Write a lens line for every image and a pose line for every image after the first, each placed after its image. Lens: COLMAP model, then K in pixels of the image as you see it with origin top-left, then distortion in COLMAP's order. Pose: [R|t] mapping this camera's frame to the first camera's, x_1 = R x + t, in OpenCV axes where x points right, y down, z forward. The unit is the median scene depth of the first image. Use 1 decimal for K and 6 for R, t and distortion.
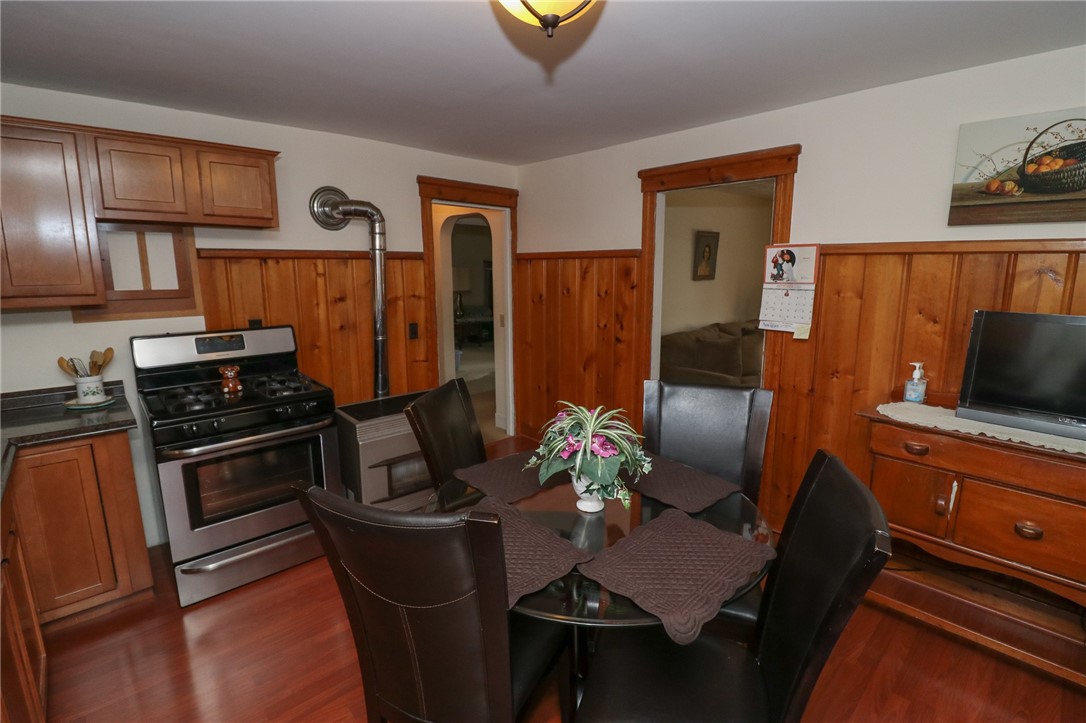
lens RADIAL K [[505.8, 0, 541.9], [0, 505.8, 356.4], [0, 0, 1]] dist [-0.015537, -0.005394]
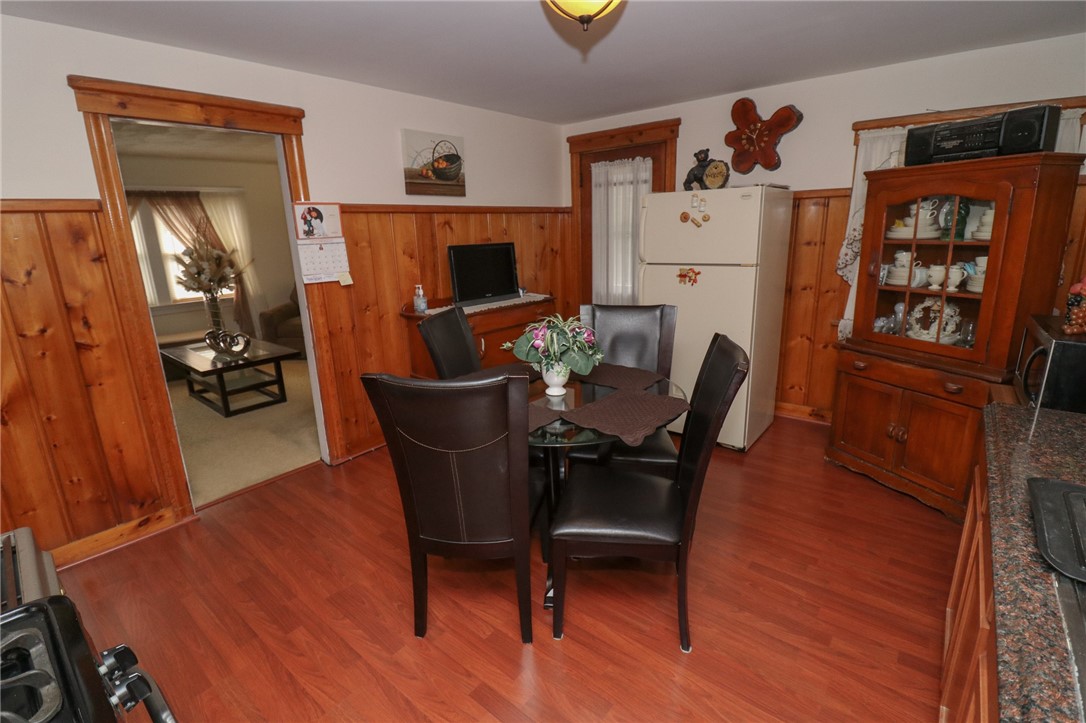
lens RADIAL K [[505.8, 0, 544.0], [0, 505.8, 356.9], [0, 0, 1]] dist [-0.015537, -0.005394]
pose [[-0.147840, -0.242414, 0.958842, -0.514249], [0.195280, 0.943255, 0.268583, -0.072742], [-0.969541, 0.226950, -0.092112, 0.496326]]
